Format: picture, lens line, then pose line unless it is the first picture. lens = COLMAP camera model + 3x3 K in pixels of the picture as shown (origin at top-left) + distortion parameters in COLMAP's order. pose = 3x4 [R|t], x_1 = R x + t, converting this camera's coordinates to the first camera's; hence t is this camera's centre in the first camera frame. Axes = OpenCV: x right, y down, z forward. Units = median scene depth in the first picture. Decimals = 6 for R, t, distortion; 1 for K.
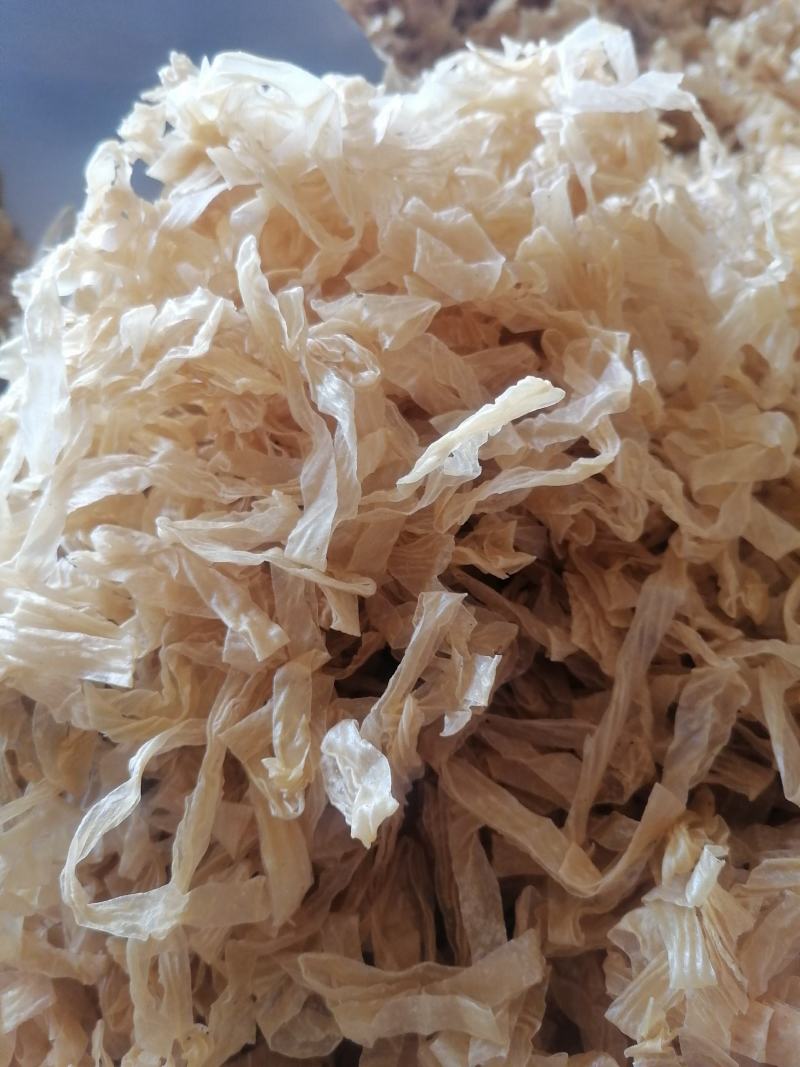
lens RADIAL K [[813.3, 0, 400.0], [0, 813.3, 533.5], [0, 0, 1]] dist [0.075928, -0.115129]
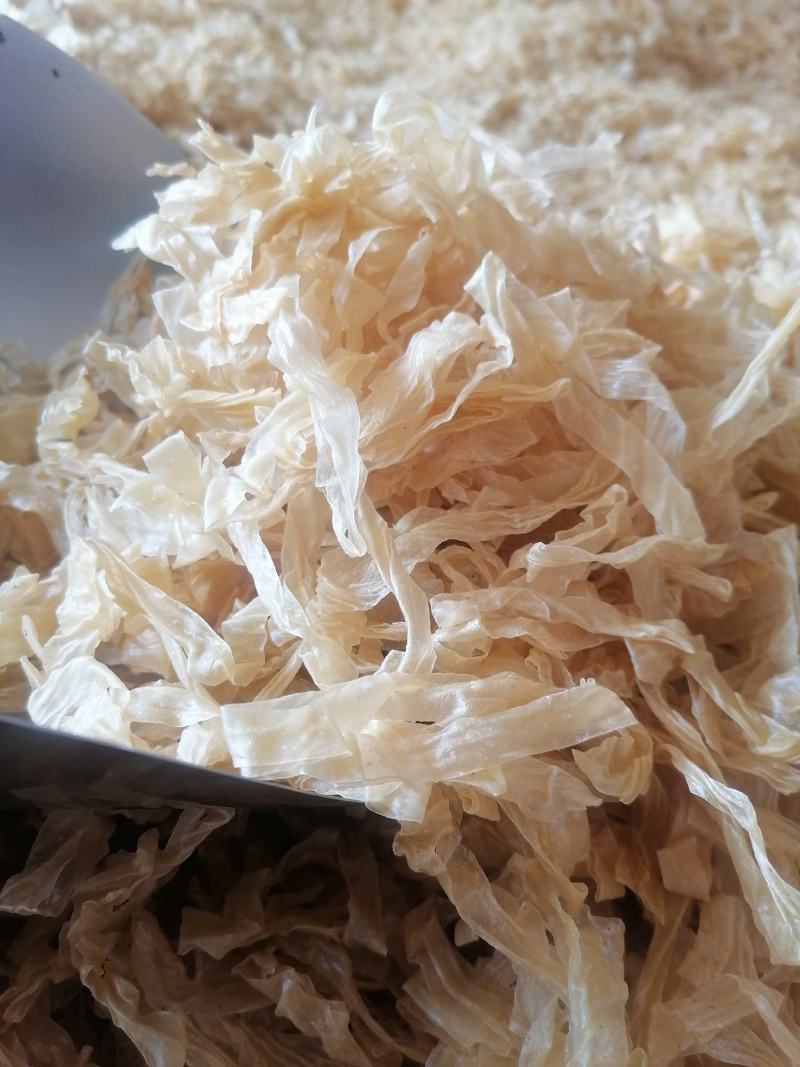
lens RADIAL K [[821.4, 0, 400.0], [0, 821.4, 533.5], [0, 0, 1]] dist [0.054687, -0.100910]
pose [[0.776349, -0.255411, 0.576235, -0.909841], [0.379345, 0.919443, -0.103548, 0.003680], [-0.503367, 0.298982, 0.810698, 0.358869]]
